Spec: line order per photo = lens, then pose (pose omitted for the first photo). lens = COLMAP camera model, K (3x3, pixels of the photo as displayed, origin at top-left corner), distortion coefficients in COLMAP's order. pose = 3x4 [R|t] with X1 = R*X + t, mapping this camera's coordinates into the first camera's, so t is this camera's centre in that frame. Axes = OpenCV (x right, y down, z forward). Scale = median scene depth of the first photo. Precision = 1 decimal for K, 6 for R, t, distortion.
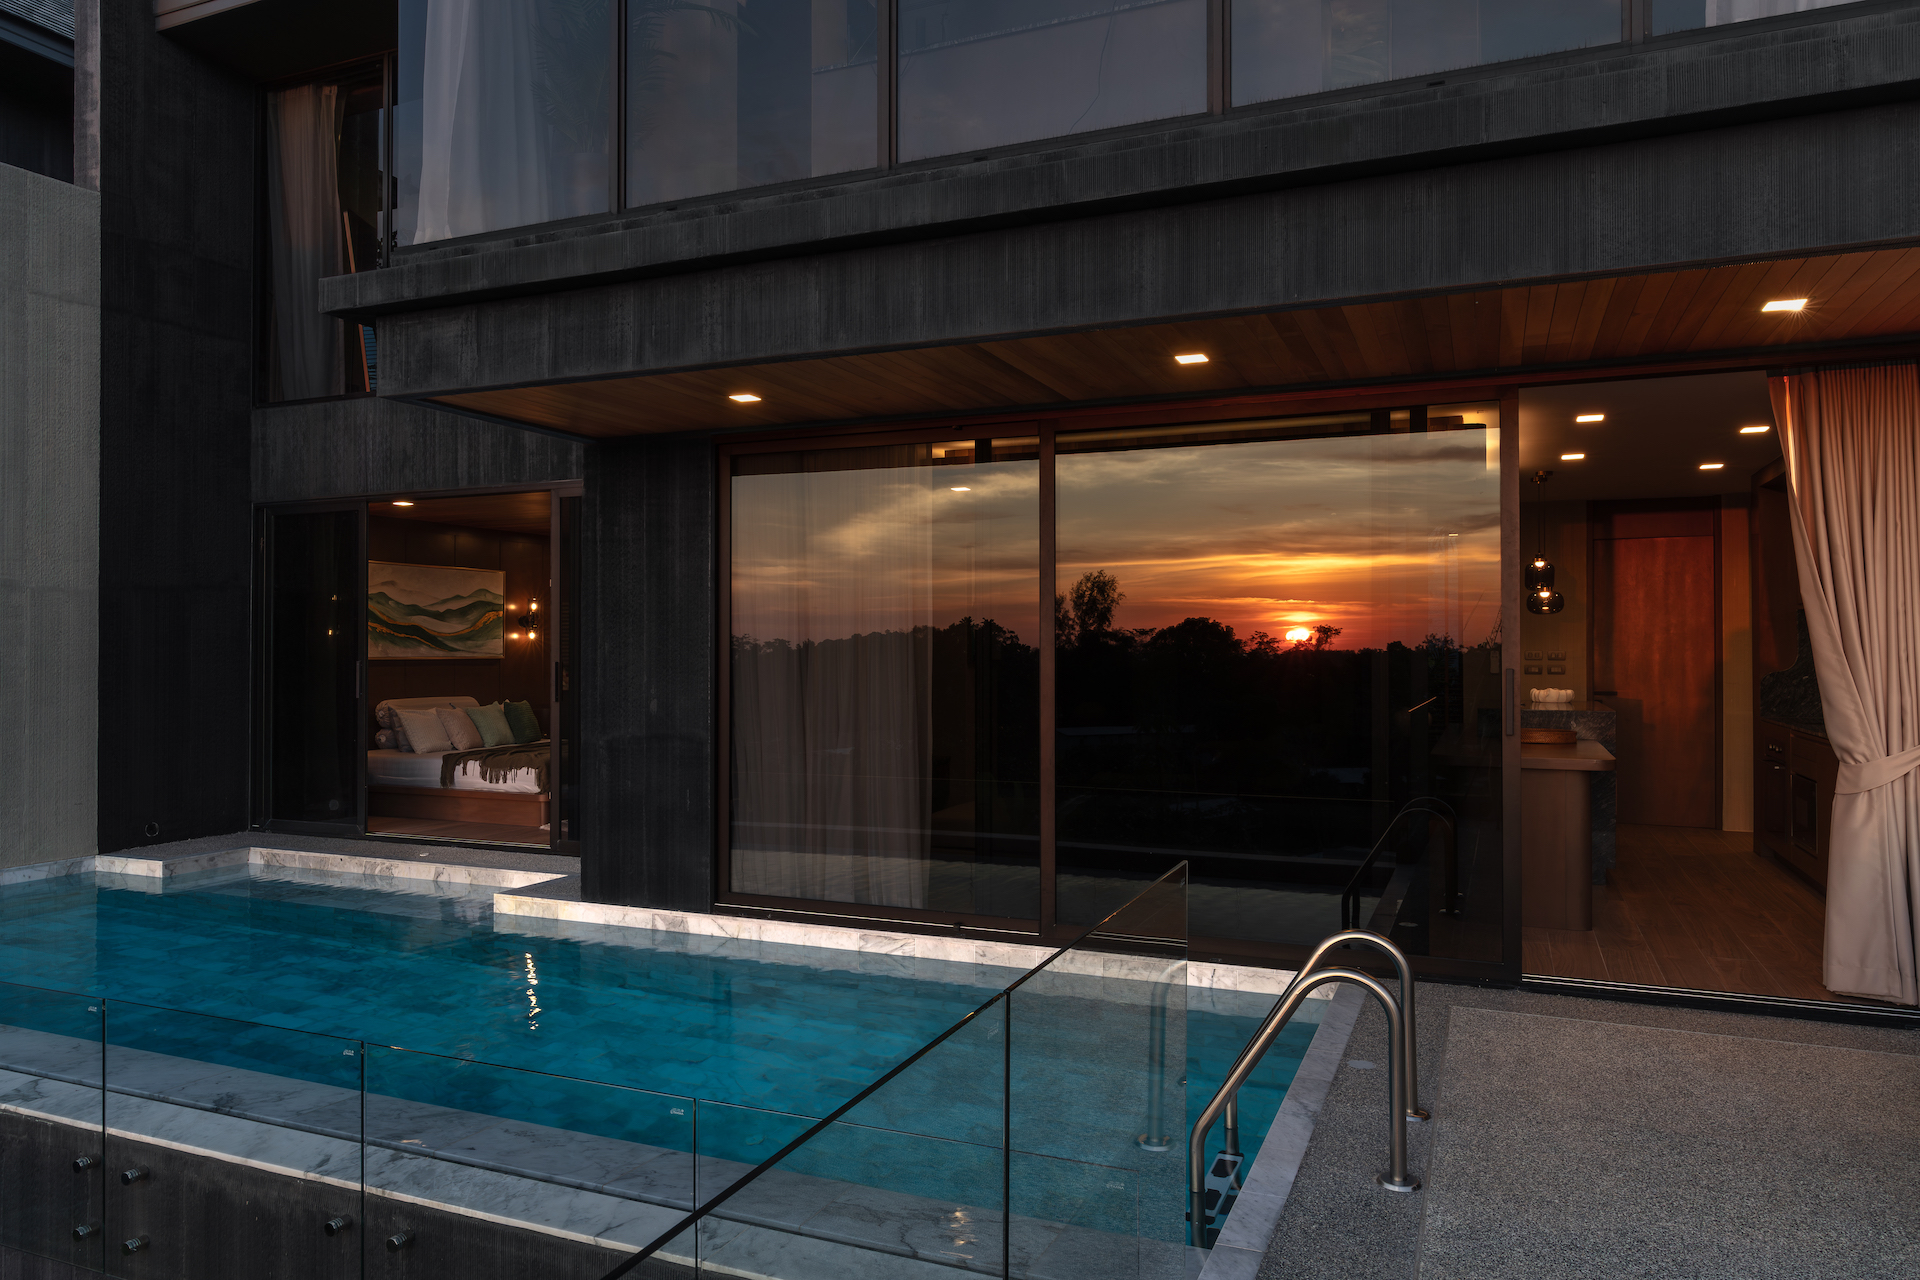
lens RADIAL K [[1247.9, 0, 960.0], [0, 1247.9, 639.2], [0, 0, 1]] dist [0.011138, 0.003445]
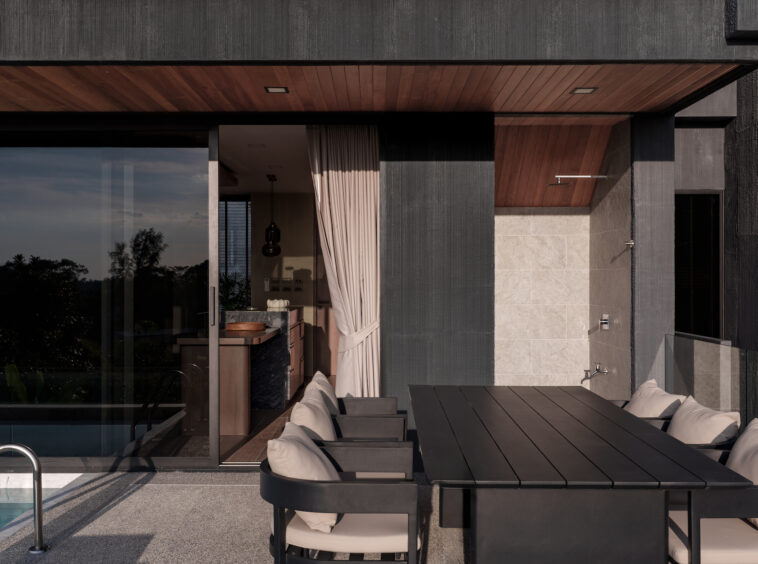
lens RADIAL K [[776.5, 0, 379.4], [0, 776.5, 283.0], [0, 0, 1]] dist [-0.014774, 0.000000]
pose [[0.921895, 0.001823, 0.387435, 0.309605], [-0.006719, 0.999914, 0.011282, 0.004193], [-0.387381, -0.013004, 0.921828, -0.110003]]
